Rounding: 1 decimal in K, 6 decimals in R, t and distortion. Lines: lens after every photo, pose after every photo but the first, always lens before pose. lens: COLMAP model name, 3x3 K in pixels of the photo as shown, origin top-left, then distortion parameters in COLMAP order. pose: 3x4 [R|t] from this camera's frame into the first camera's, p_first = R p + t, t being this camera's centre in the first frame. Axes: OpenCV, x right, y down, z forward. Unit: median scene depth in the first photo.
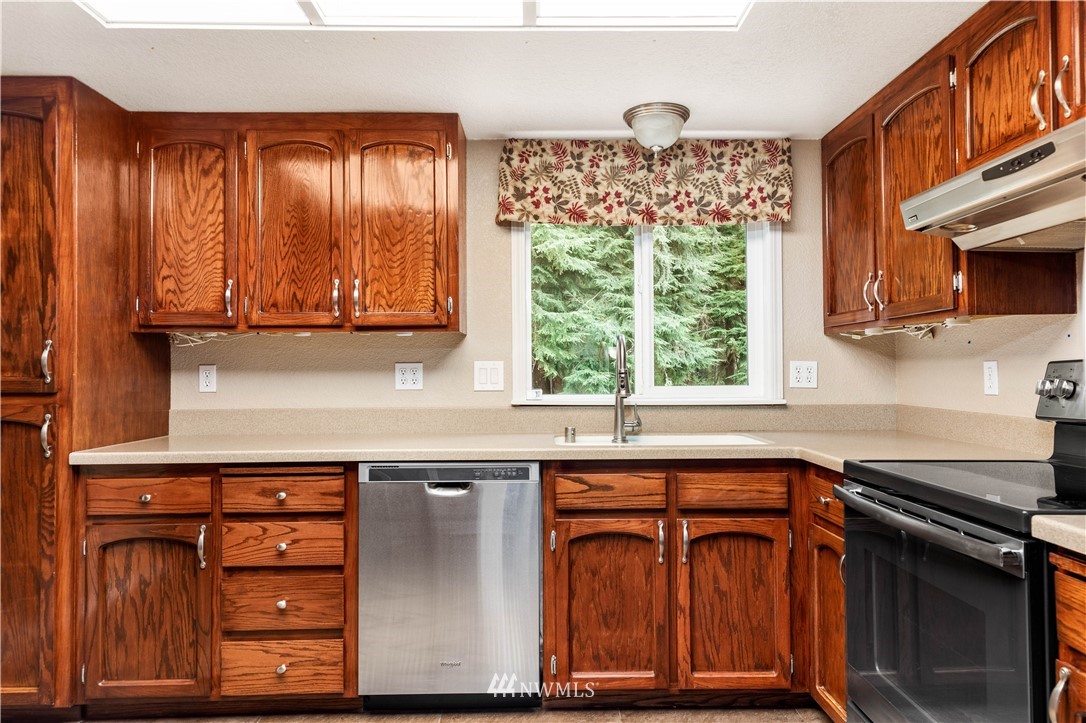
lens RADIAL K [[733.6, 0, 542.8], [0, 733.6, 359.2], [0, 0, 1]] dist [0.016933, -0.004935]
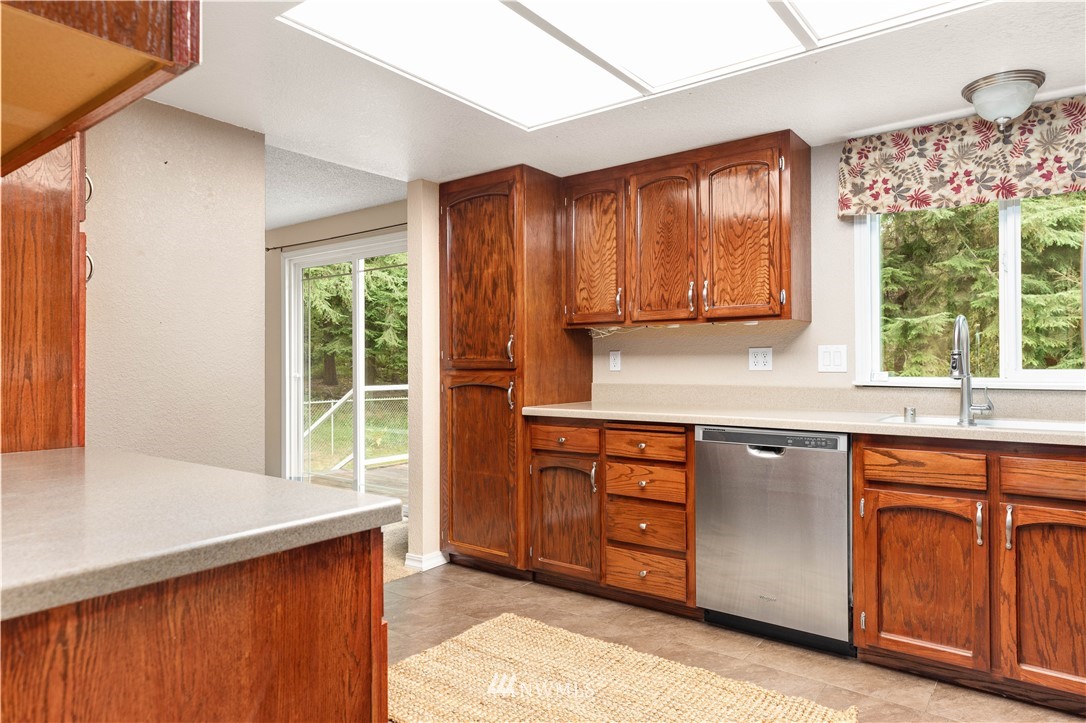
lens RADIAL K [[665.4, 0, 546.3], [0, 665.4, 361.1], [0, 0, 1]] dist [0.006913, -0.002340]
pose [[0.785214, -0.000463, -0.619224, 0.252455], [0.009136, 0.999900, 0.010839, 0.014227], [0.619157, -0.014168, 0.785139, -0.062831]]
